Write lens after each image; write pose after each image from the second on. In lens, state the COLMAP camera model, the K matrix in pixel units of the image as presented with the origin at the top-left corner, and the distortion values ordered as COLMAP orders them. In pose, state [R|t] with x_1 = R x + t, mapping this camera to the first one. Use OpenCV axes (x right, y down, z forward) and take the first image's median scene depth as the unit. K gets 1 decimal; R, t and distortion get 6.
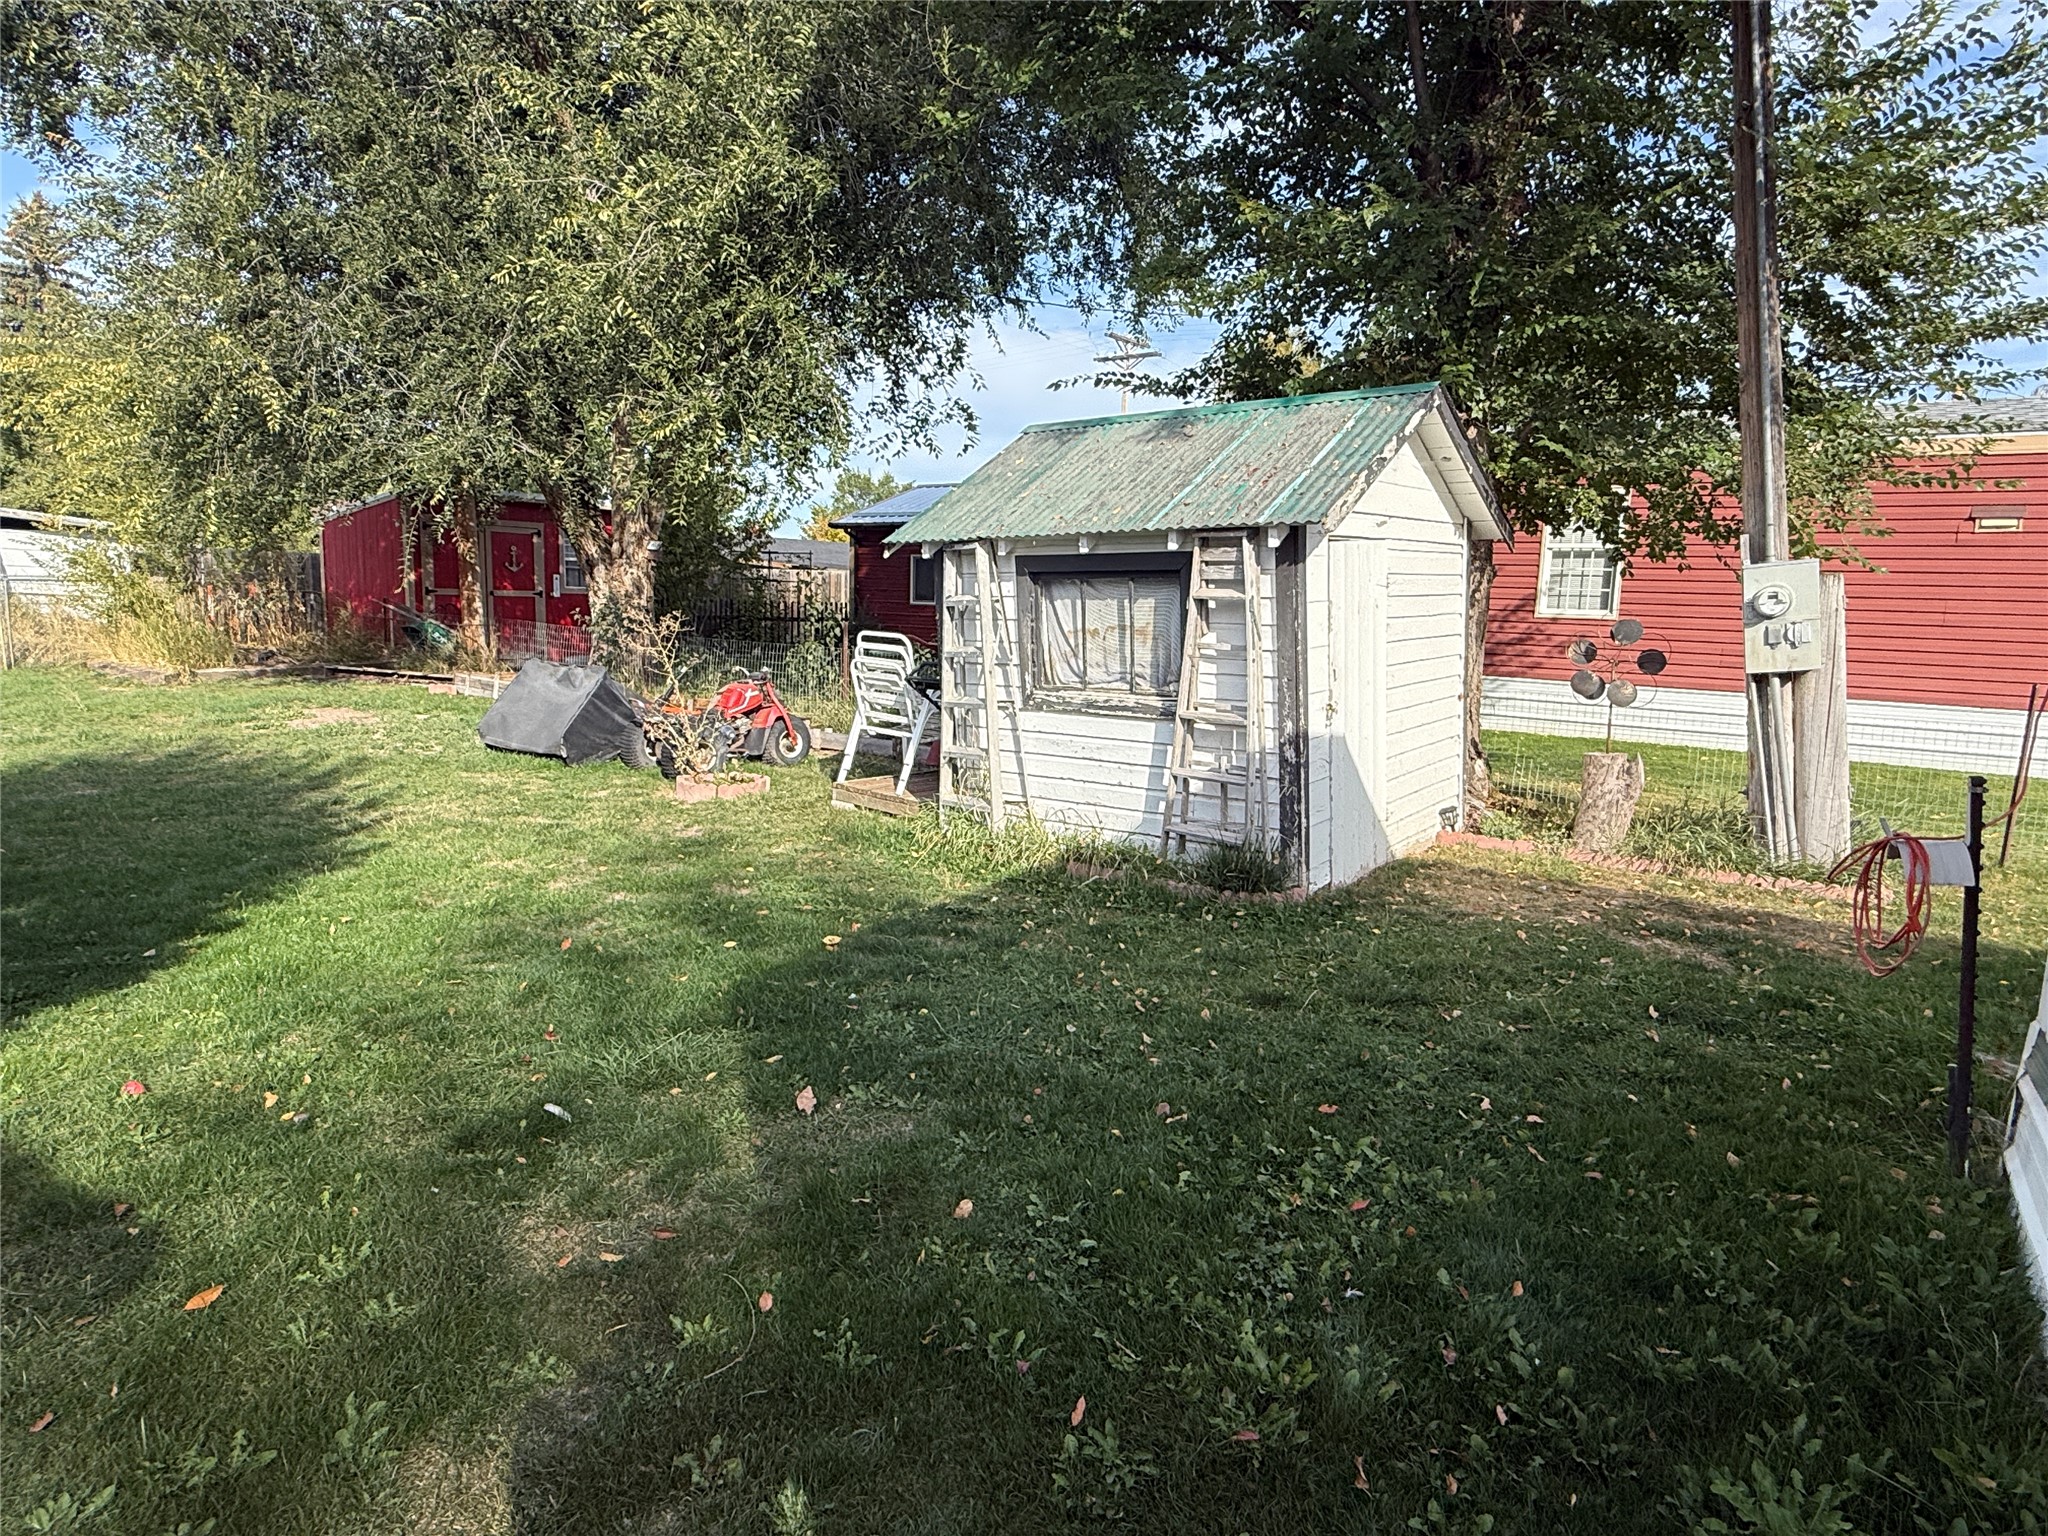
lens RADIAL K [[1211.1, 0, 1010.8], [0, 1211.1, 765.0], [0, 0, 1]] dist [-0.003278, 0.000190]
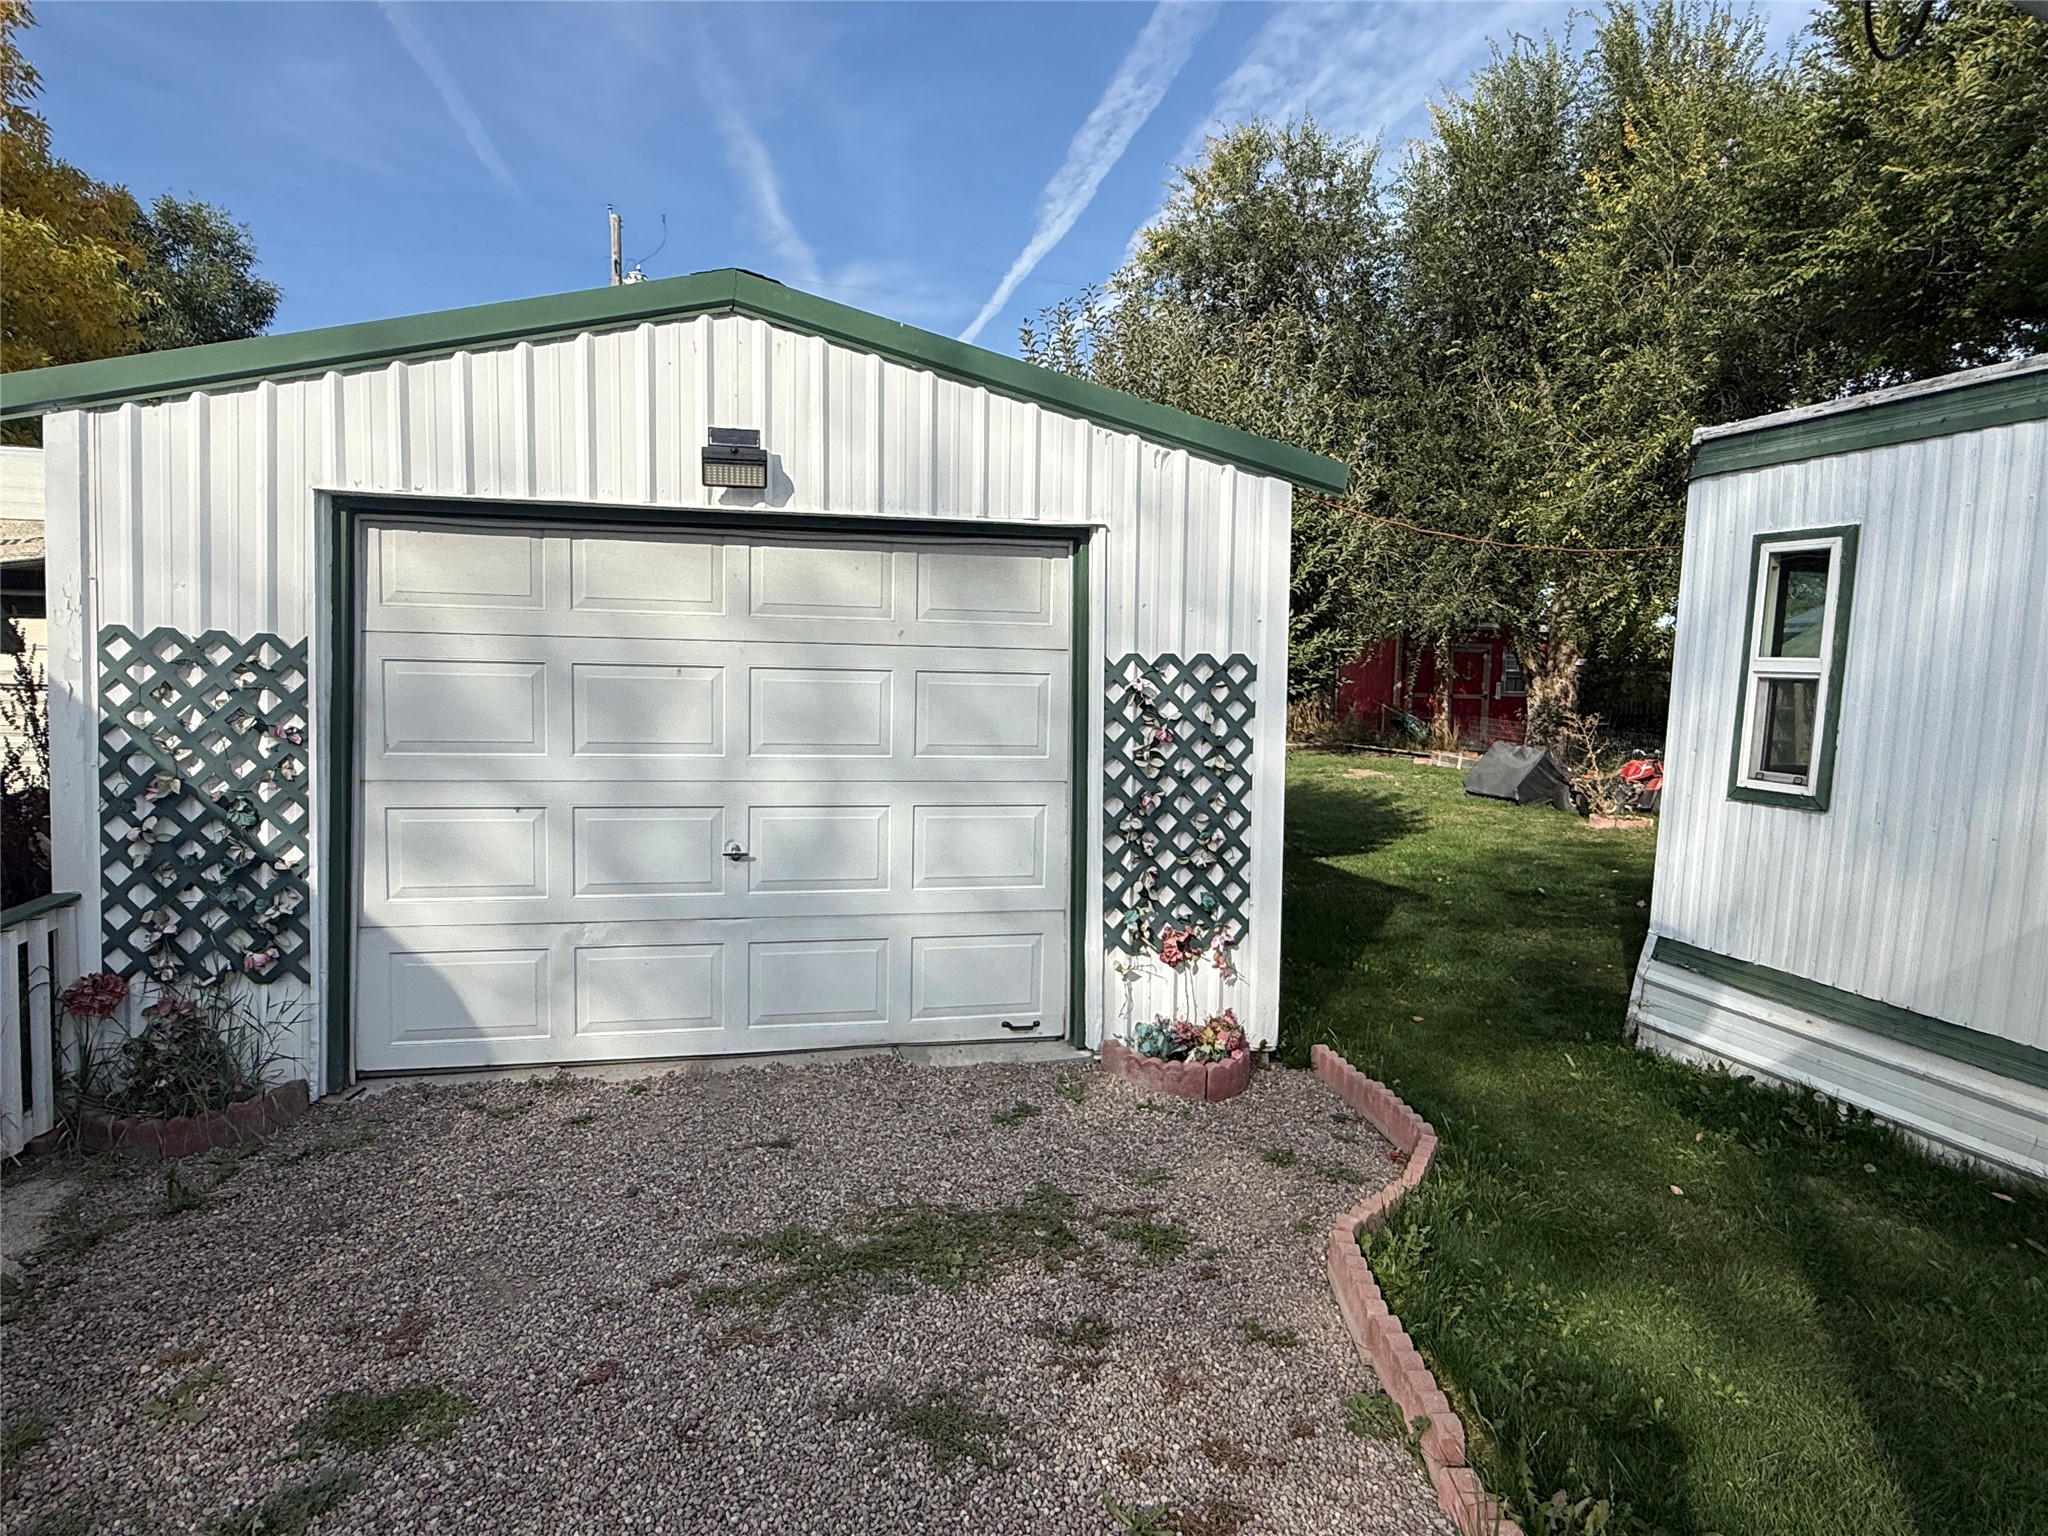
lens RADIAL K [[1211.1, 0, 1010.8], [0, 1211.1, 765.0], [0, 0, 1]] dist [-0.003278, 0.000190]
pose [[0.755827, 0.042874, -0.653366, 0.111999], [-0.094003, 0.994622, -0.043477, 0.050527], [0.647989, 0.094279, 0.755792, -0.423569]]
